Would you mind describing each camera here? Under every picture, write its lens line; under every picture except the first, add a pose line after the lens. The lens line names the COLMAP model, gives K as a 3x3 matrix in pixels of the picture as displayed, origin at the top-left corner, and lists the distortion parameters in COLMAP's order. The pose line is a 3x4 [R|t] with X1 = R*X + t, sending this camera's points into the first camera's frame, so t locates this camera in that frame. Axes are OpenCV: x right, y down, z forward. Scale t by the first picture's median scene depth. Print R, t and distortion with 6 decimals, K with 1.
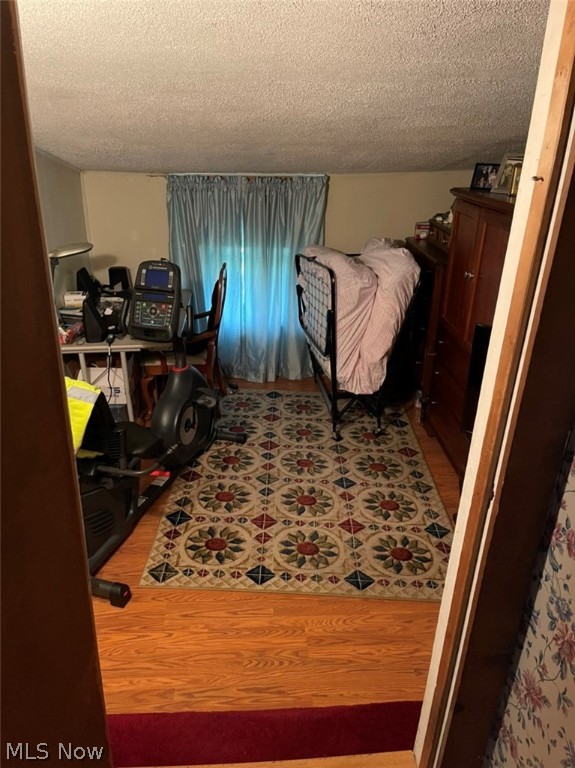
lens RADIAL K [[569.1, 0, 282.1], [0, 569.1, 380.6], [0, 0, 1]] dist [0.056646, -0.082528]
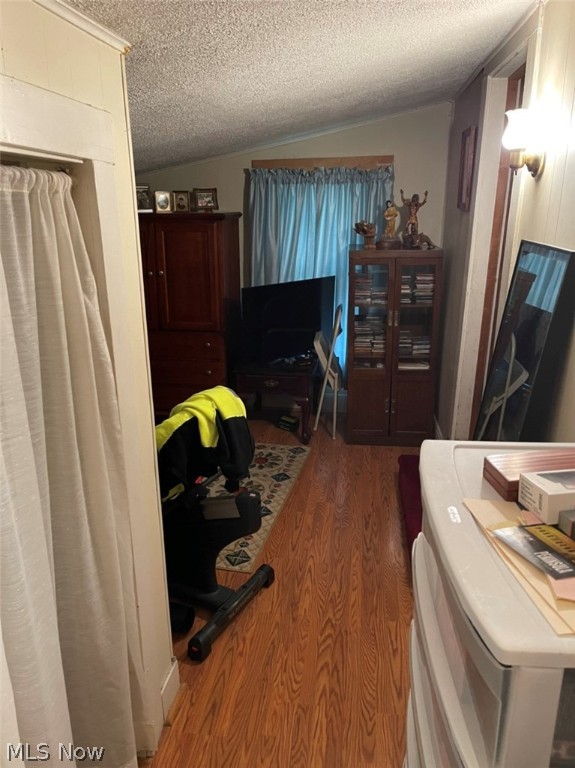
lens RADIAL K [[569.1, 0, 281.0], [0, 569.1, 382.8], [0, 0, 1]] dist [0.056646, -0.082528]
pose [[0.202049, -0.296083, 0.933548, -0.898913], [0.401188, 0.894584, 0.196895, -0.101366], [-0.893434, 0.334746, 0.299534, 0.436205]]
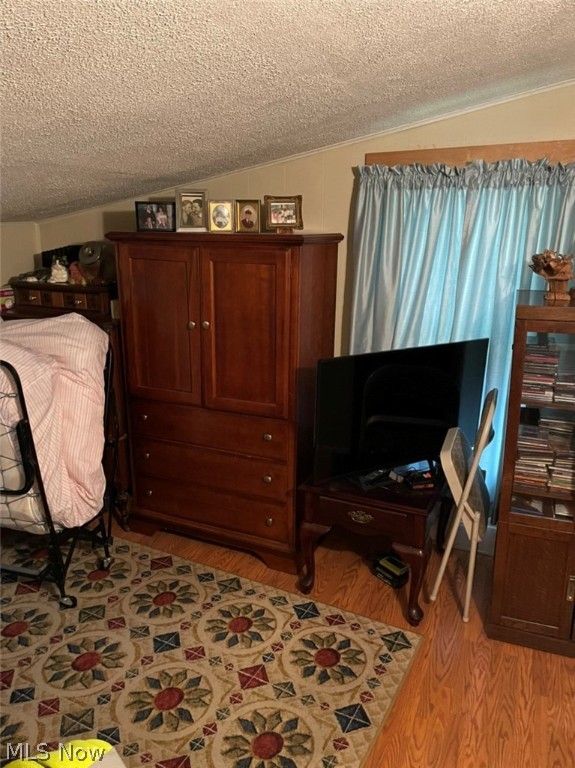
lens RADIAL K [[569.1, 0, 285.5], [0, 569.1, 380.1], [0, 0, 1]] dist [0.056646, -0.082528]
pose [[0.447789, -0.235173, 0.862658, -0.370516], [0.358372, 0.931113, 0.067812, -0.116028], [-0.819179, 0.278787, 0.501221, 0.487422]]
